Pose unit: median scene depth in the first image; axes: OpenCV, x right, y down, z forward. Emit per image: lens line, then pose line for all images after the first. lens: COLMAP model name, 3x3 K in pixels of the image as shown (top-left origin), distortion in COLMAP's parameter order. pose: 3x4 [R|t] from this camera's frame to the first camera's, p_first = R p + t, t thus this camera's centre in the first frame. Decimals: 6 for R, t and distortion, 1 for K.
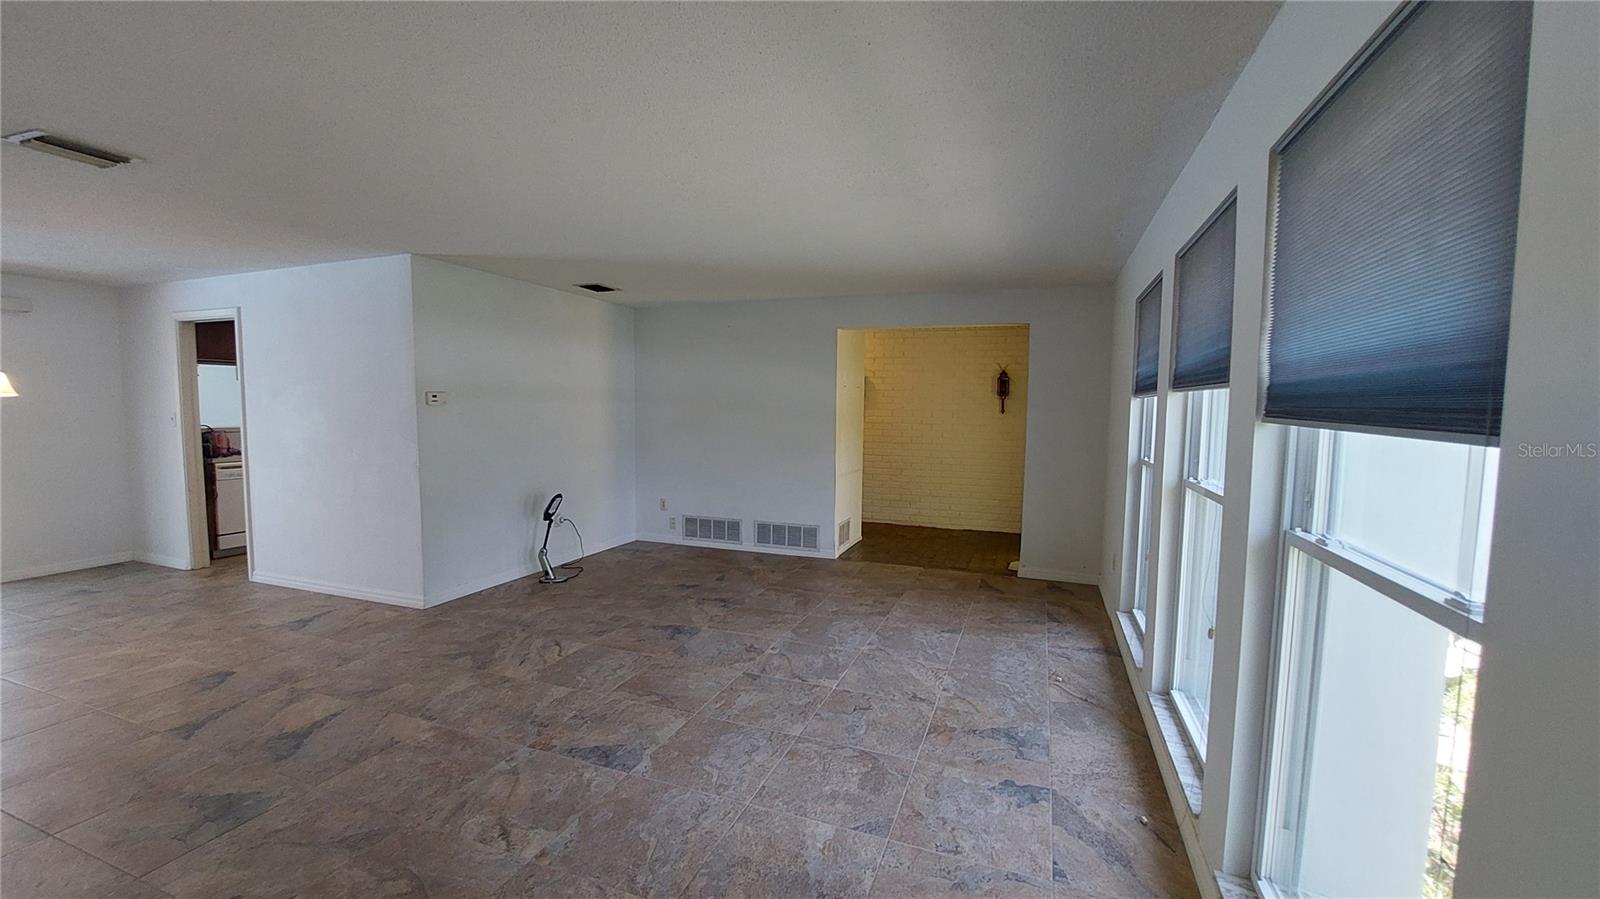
lens RADIAL K [[636.6, 0, 803.0], [0, 636.6, 457.3], [0, 0, 1]] dist [-0.015836, -0.001070]
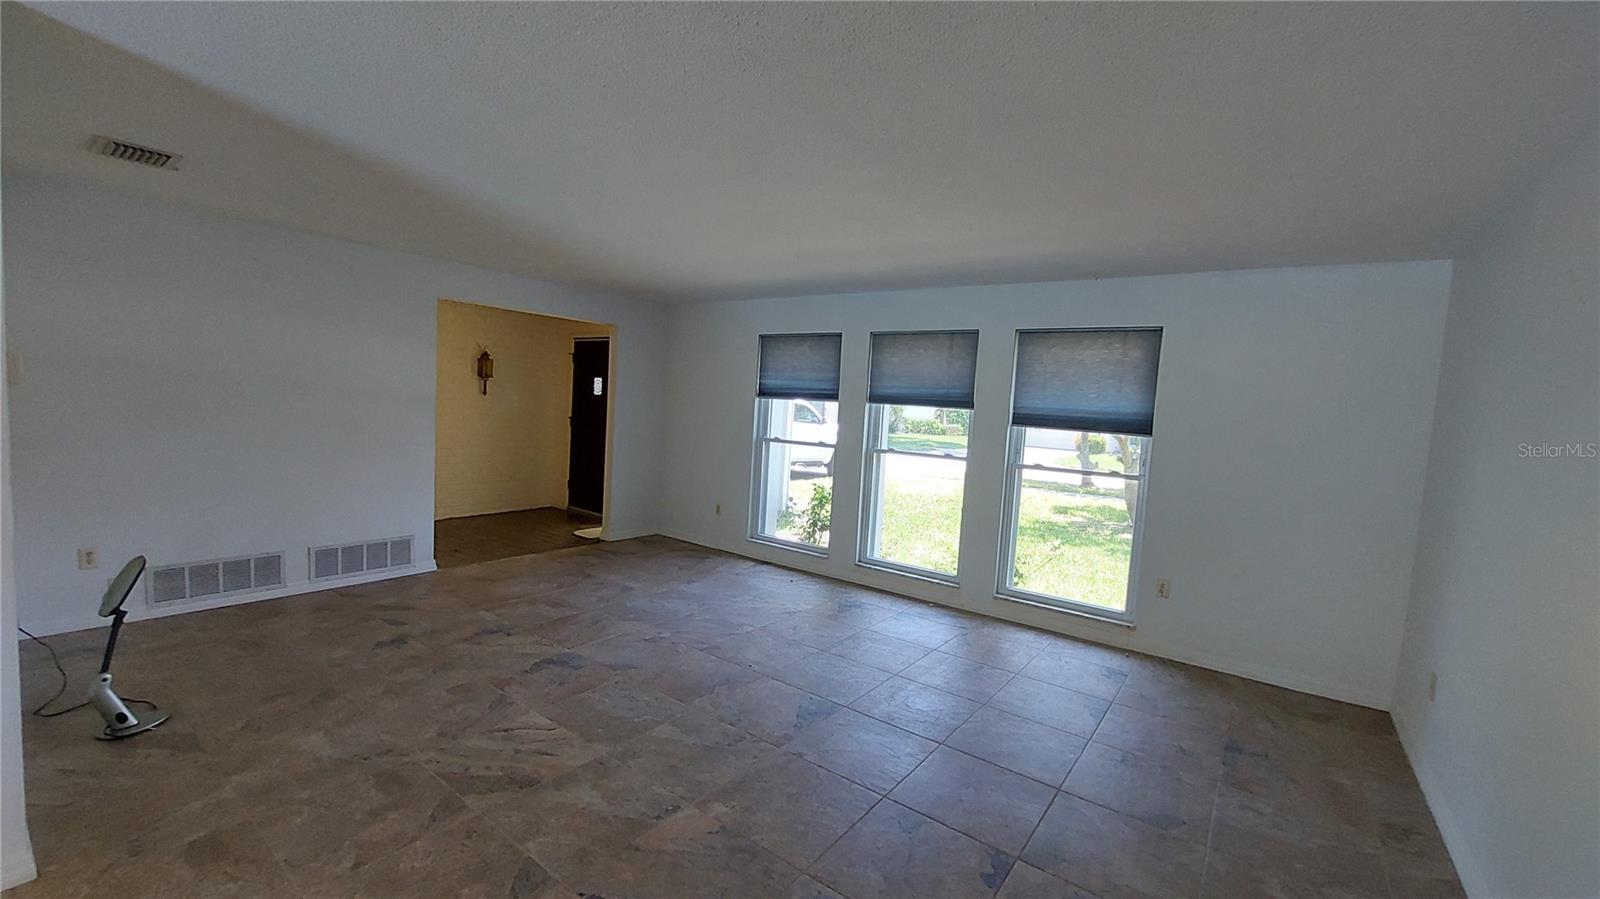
lens RADIAL K [[636.6, 0, 804.7], [0, 636.6, 455.8], [0, 0, 1]] dist [-0.015836, -0.001070]
pose [[0.275850, -0.073604, 0.958378, -0.925373], [0.023453, 0.997282, 0.069841, -0.058481], [-0.960914, 0.003211, 0.276827, 0.451398]]
